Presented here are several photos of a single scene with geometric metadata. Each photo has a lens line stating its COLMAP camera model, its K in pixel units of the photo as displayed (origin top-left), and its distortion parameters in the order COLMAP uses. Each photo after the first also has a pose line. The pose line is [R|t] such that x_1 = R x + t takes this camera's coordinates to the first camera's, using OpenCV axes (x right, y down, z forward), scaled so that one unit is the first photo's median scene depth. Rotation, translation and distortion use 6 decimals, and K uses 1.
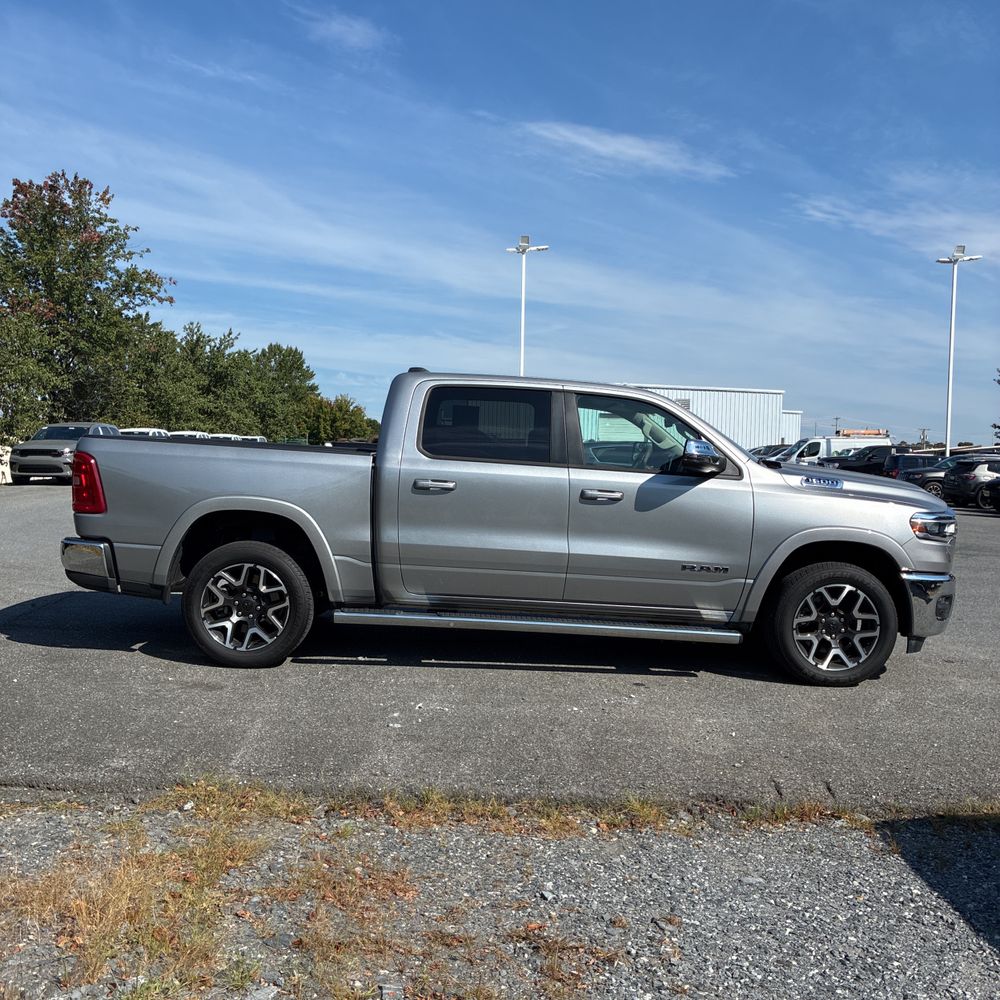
lens RADIAL K [[1021.5, 0, 500.0], [0, 1021.5, 500.0], [0, 0, 1]] dist [0.024872, -0.015904]
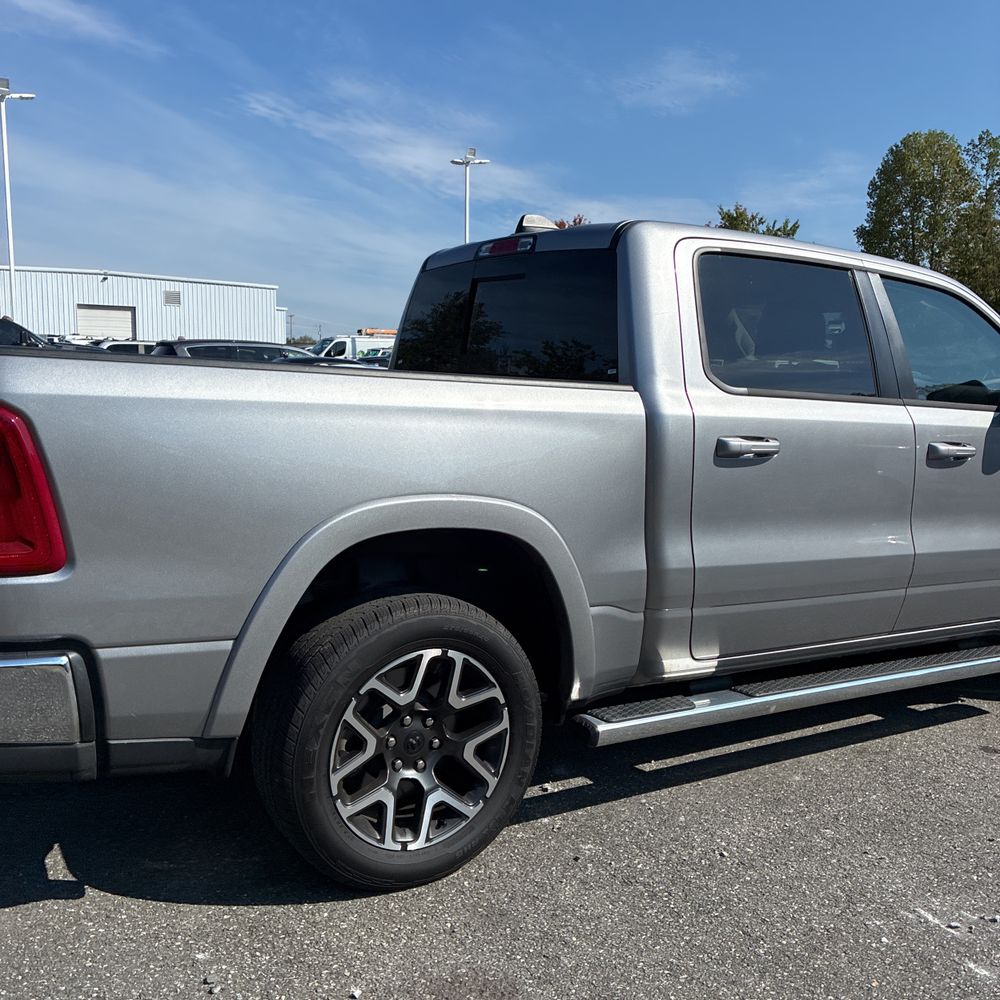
lens RADIAL K [[1006.1, 0, 498.4], [0, 1006.1, 489.7], [0, 0, 1]] dist [0.007556, 0.021035]
pose [[0.861934, -0.063504, 0.503028, -0.412302], [0.016743, 0.995149, 0.096942, -0.043114], [-0.506744, -0.075135, 0.858816, 0.604976]]
